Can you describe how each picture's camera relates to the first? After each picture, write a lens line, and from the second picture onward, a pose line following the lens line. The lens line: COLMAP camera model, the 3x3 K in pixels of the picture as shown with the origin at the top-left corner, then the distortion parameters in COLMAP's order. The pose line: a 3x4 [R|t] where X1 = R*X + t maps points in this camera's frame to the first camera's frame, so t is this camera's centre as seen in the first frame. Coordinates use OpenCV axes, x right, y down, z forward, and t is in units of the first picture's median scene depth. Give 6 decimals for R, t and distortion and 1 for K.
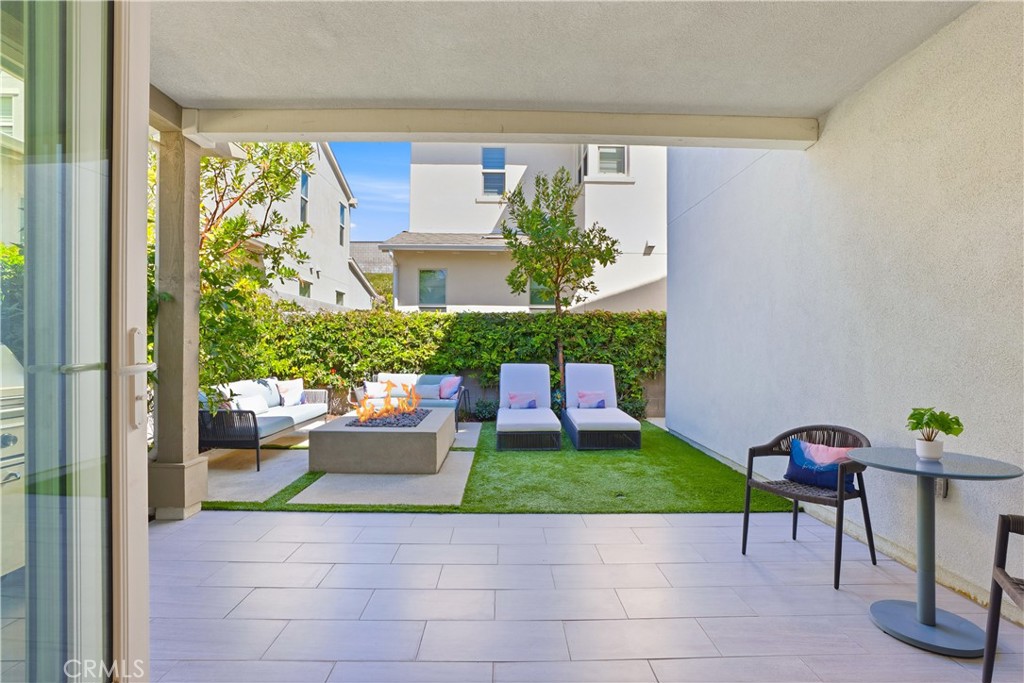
lens RADIAL K [[509.0, 0, 510.7], [0, 509.0, 341.9], [0, 0, 1]] dist [-0.038096, 0.000108]
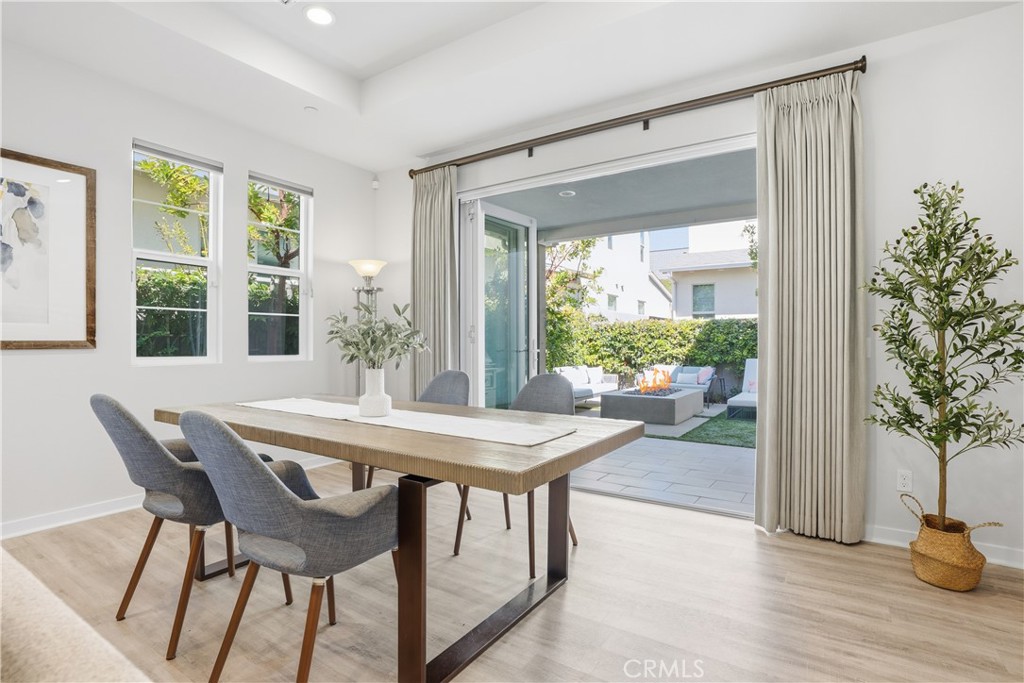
lens RADIAL K [[509.0, 0, 516.2], [0, 509.0, 342.2], [0, 0, 1]] dist [-0.038096, 0.000108]
pose [[0.828604, -0.007186, -0.559790, 0.198652], [0.006869, 0.999973, -0.002669, 0.000656], [0.559794, -0.001634, 0.828631, -0.357243]]
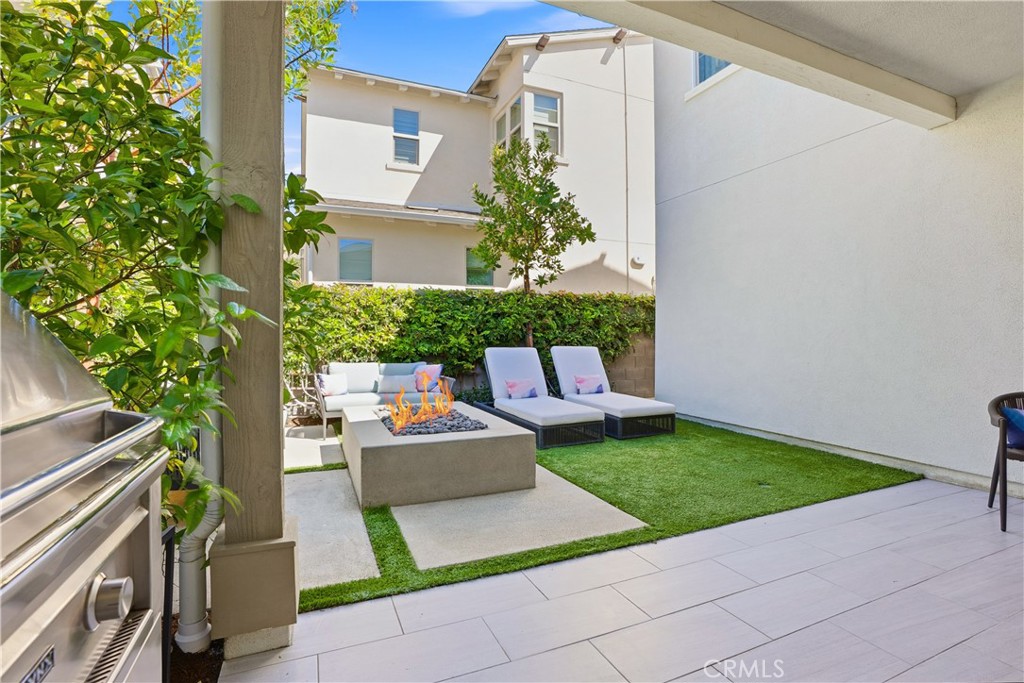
lens RADIAL K [[486.4, 0, 510.7], [0, 486.4, 334.8], [0, 0, 1]] dist [-0.032796, 0.001785]
pose [[0.923700, -0.006932, 0.383054, -0.275488], [0.005930, 0.999975, 0.003796, 0.016510], [-0.383071, -0.001235, 0.923718, 0.203275]]
